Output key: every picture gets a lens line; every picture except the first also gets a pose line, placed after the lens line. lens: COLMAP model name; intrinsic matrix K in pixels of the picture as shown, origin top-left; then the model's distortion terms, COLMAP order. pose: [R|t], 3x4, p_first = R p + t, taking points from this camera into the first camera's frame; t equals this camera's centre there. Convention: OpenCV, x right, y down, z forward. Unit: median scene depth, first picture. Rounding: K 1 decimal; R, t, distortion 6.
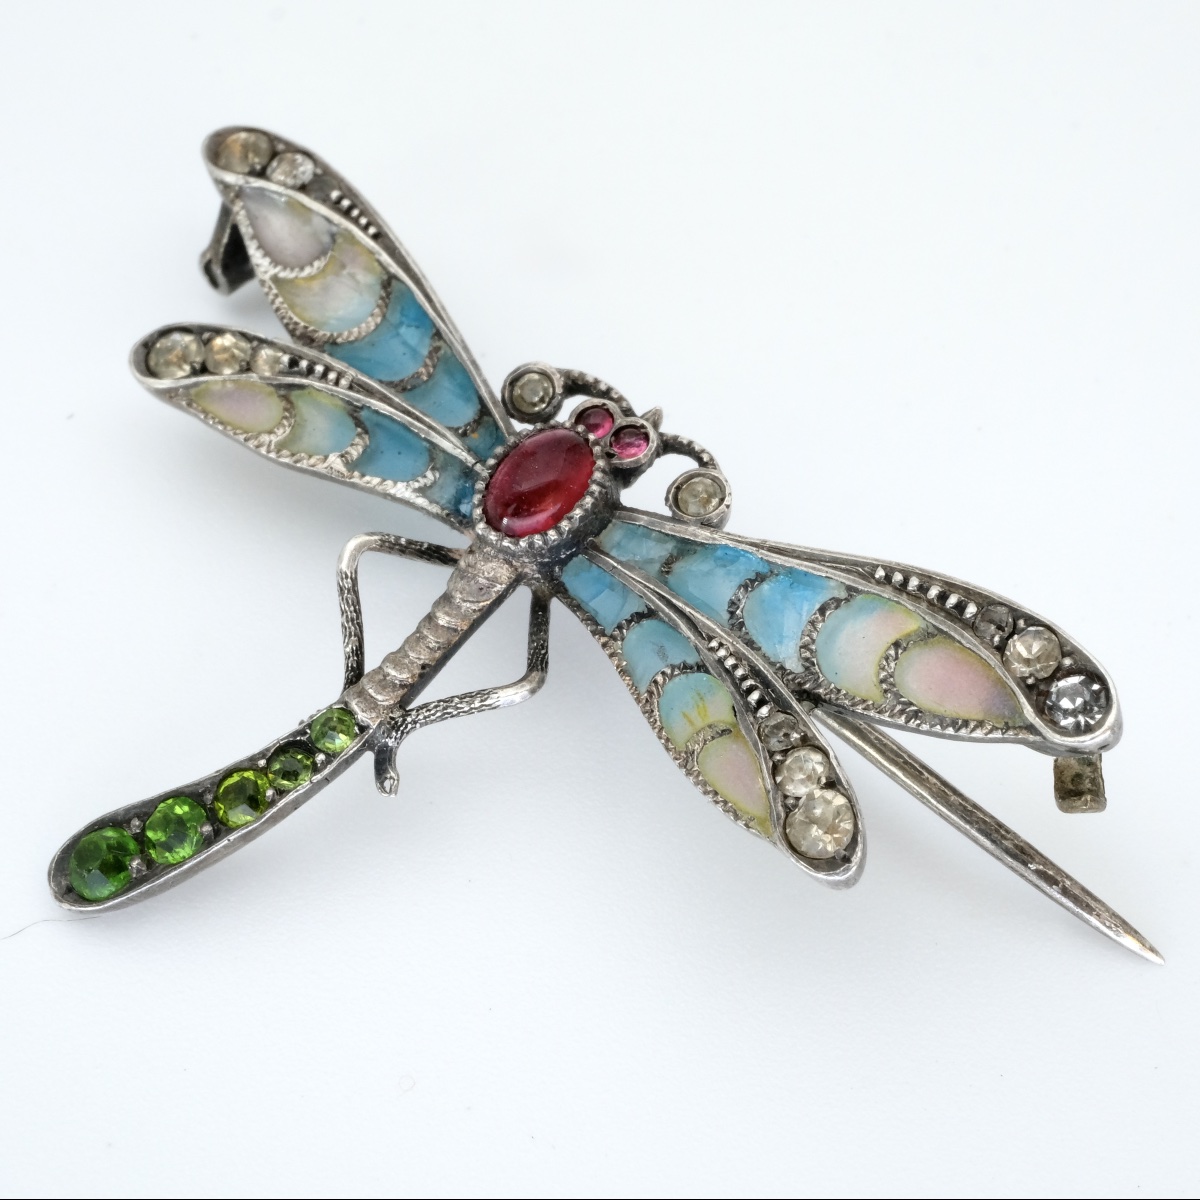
lens RADIAL K [[2644.2, 0, 667.0], [0, 2644.2, 552.0], [0, 0, 1]] dist [0.025326, -0.058231]
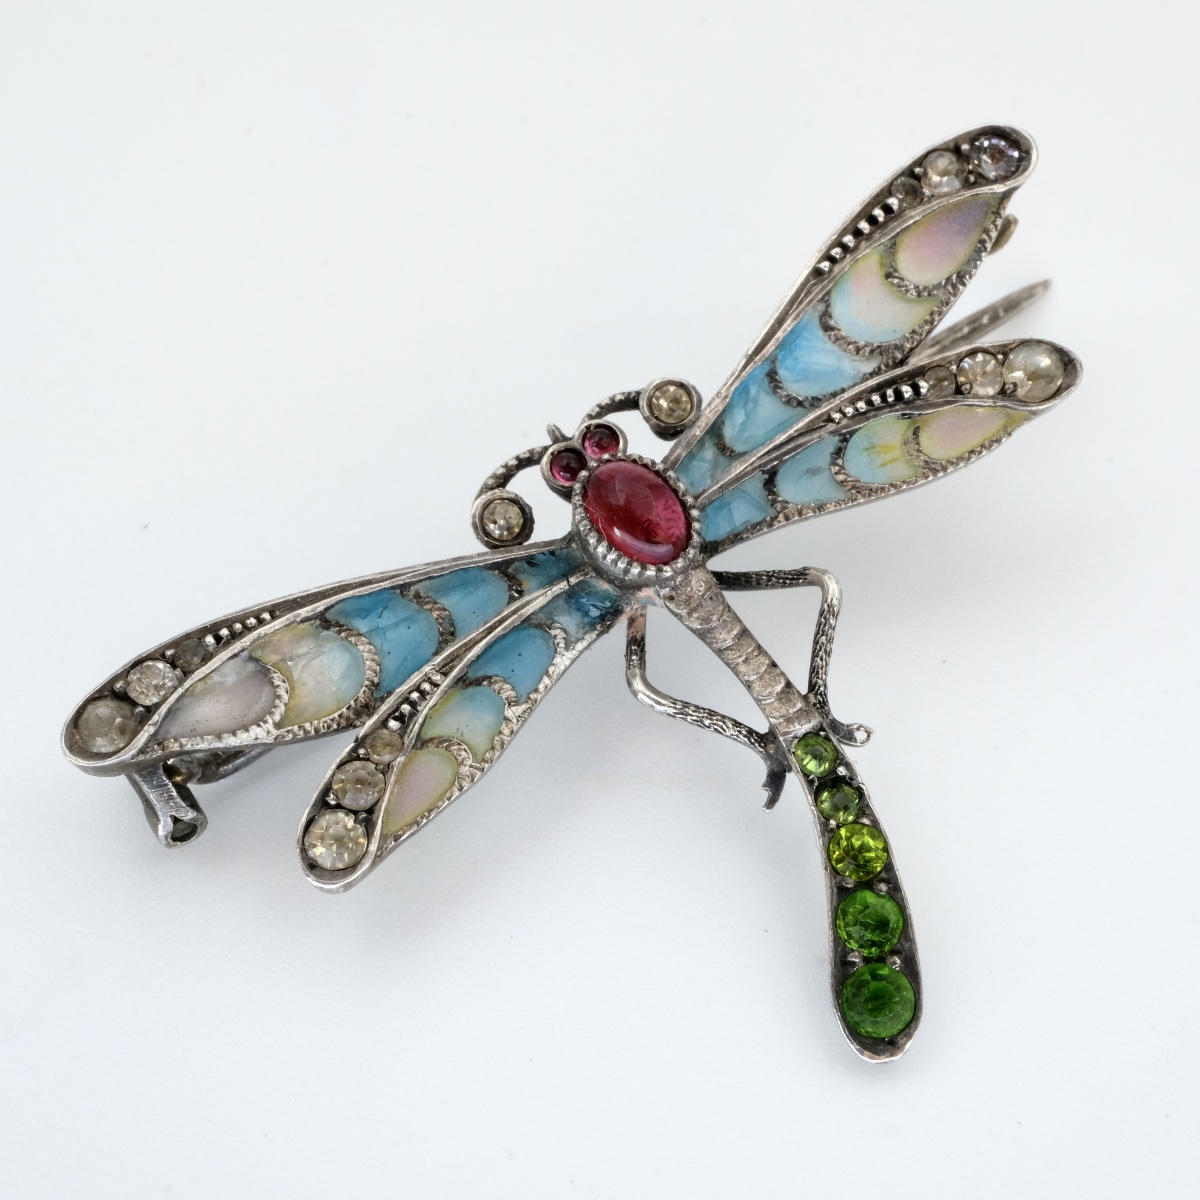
lens RADIAL K [[2644.2, 0, 667.0], [0, 2644.2, 552.0], [0, 0, 1]] dist [0.025326, -0.058231]
pose [[0.199620, -0.818678, 0.538441, -0.636599], [0.804044, 0.450927, 0.387527, -0.424683], [-0.560058, 0.355572, 0.748267, 0.208356]]
